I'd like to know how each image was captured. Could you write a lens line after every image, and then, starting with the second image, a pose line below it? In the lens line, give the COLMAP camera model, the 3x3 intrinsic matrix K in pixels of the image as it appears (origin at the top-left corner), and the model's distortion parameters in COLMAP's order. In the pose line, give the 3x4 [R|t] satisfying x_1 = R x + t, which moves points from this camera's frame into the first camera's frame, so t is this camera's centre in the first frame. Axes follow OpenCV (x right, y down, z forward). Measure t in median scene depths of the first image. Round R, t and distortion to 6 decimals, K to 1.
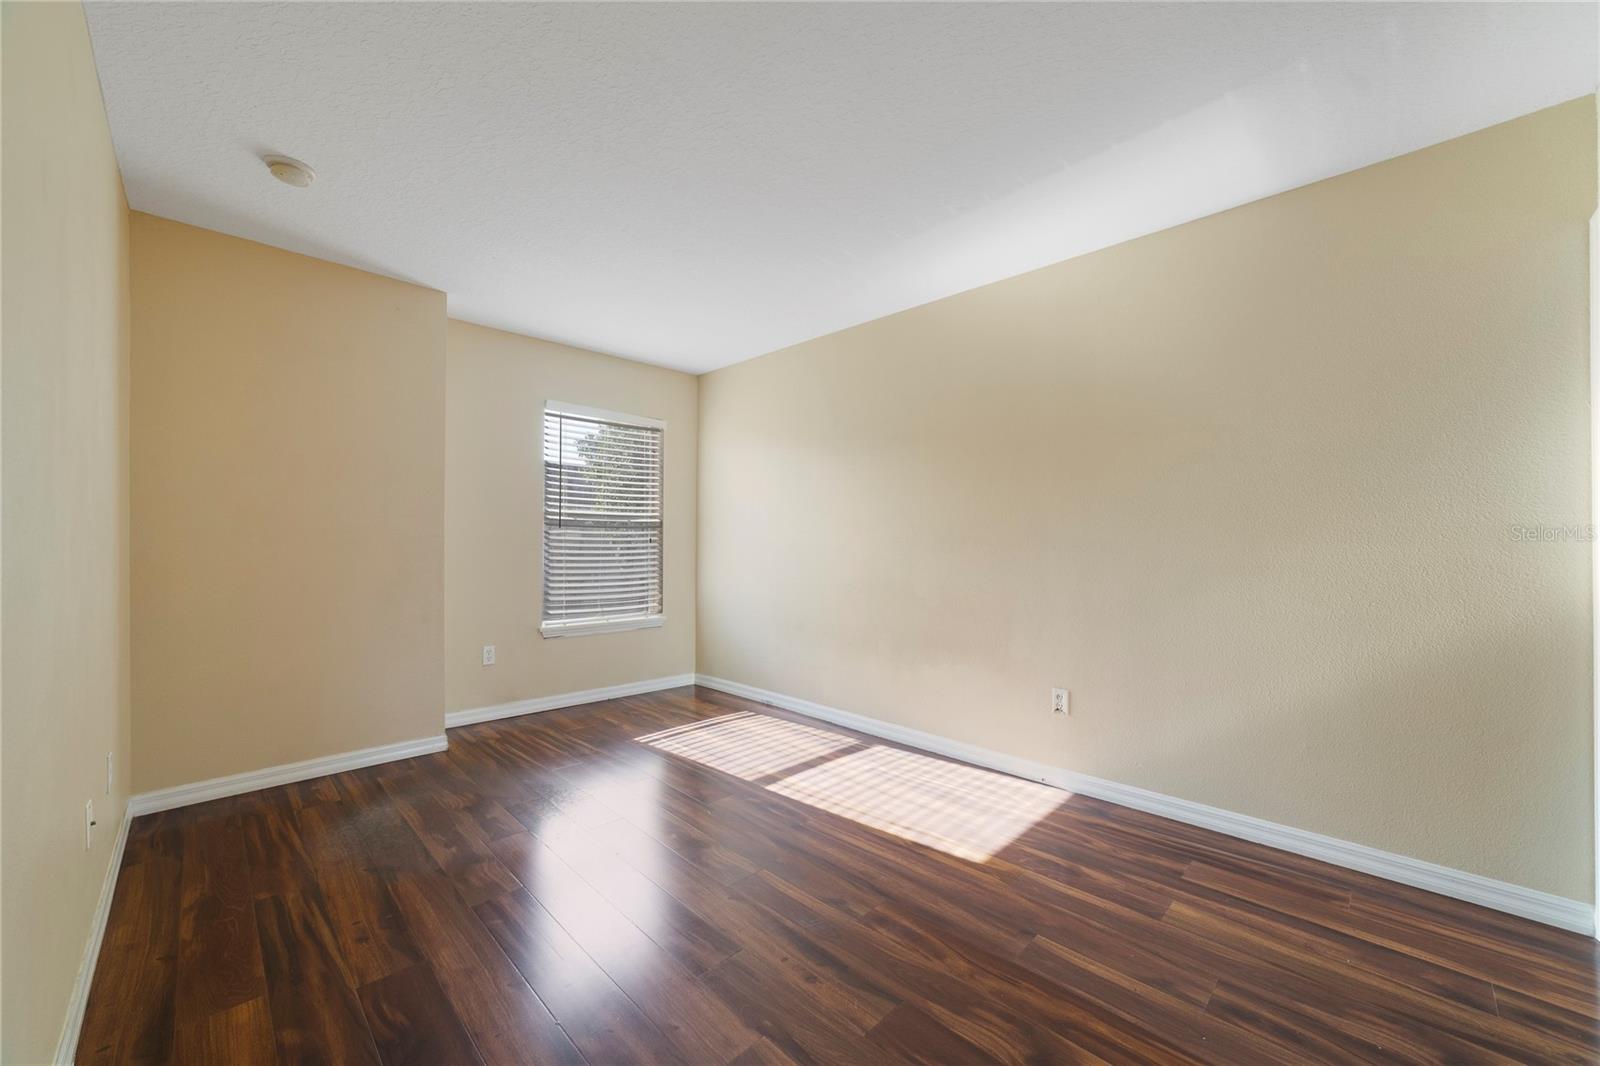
lens RADIAL K [[621.0, 0, 808.1], [0, 621.0, 541.0], [0, 0, 1]] dist [0.004328, 0.000673]
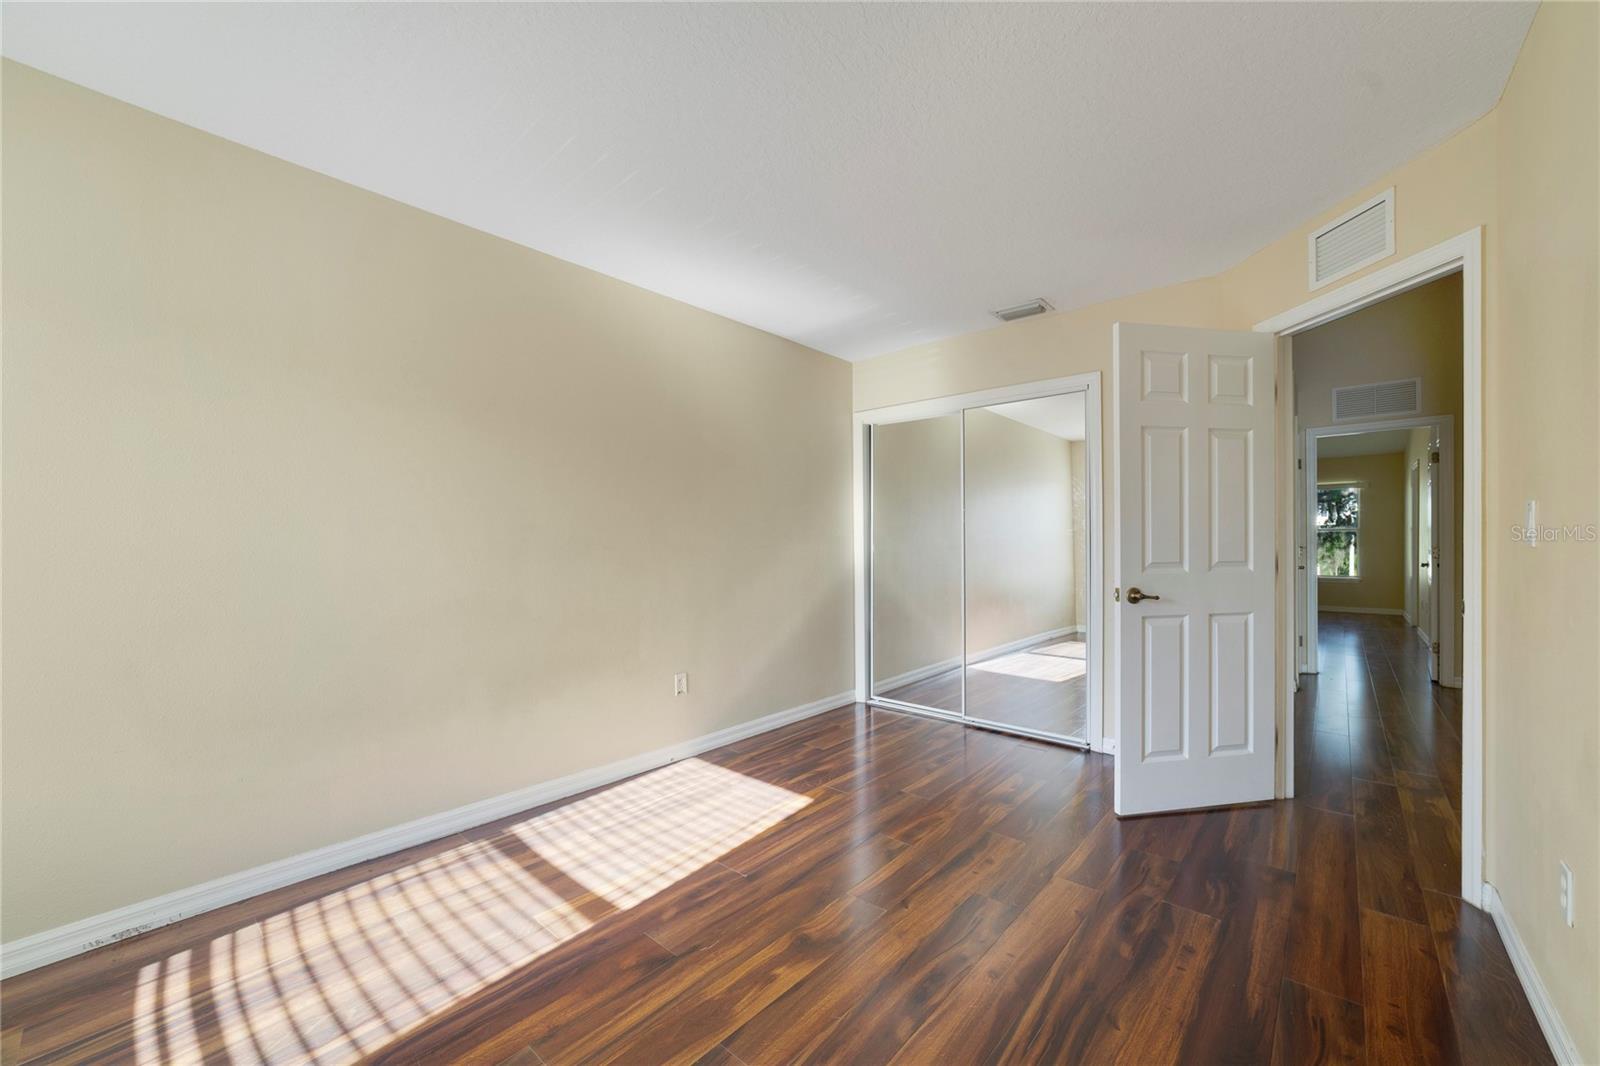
lens RADIAL K [[621.0, 0, 808.3], [0, 621.0, 538.7], [0, 0, 1]] dist [0.004328, 0.000673]
pose [[-0.070076, 0.008461, 0.997506, -0.701092], [-0.001857, 0.999961, -0.008613, -0.002654], [-0.997540, -0.002456, -0.070057, 0.776987]]
